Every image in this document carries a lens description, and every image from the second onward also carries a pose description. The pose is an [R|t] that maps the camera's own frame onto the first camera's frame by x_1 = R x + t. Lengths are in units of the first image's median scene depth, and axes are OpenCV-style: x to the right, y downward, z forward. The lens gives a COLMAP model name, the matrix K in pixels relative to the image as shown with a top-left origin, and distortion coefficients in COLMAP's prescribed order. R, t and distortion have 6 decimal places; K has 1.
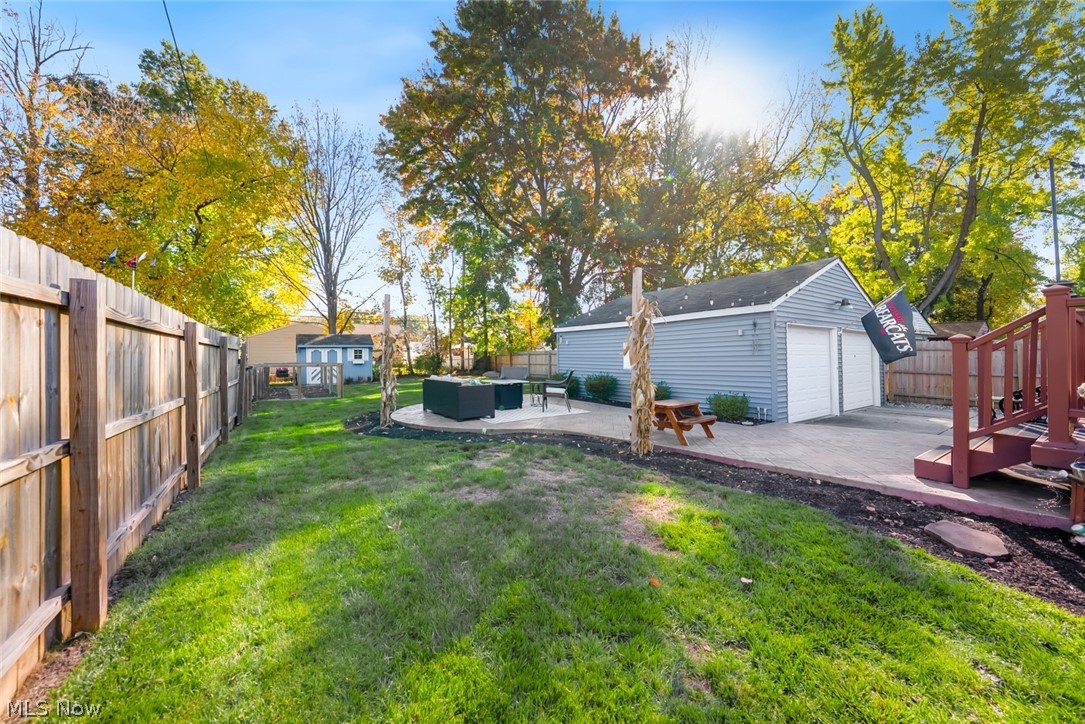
lens RADIAL K [[390.4, 0, 544.4], [0, 390.4, 348.0], [0, 0, 1]] dist [-0.001321, 0.000263]
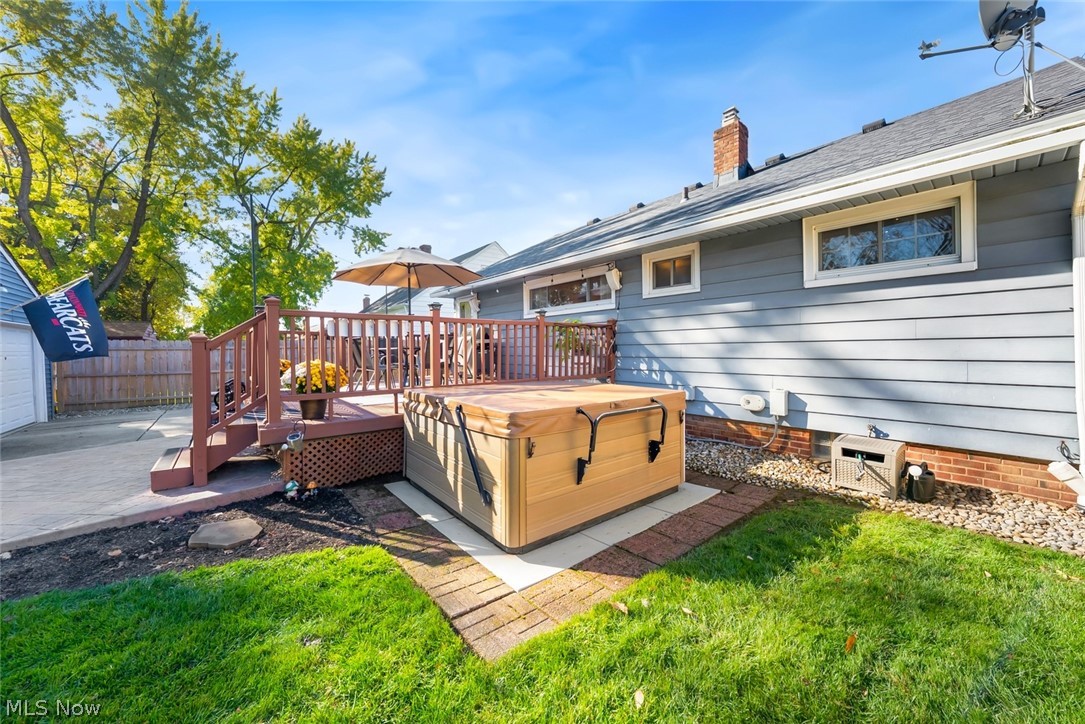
lens RADIAL K [[390.4, 0, 544.4], [0, 390.4, 348.0], [0, 0, 1]] dist [-0.001321, 0.000263]
pose [[-0.082110, 0.007849, 0.996592, -0.013239], [-0.007744, 0.999934, -0.008514, 0.001929], [-0.996593, -0.008417, -0.082044, 0.195292]]
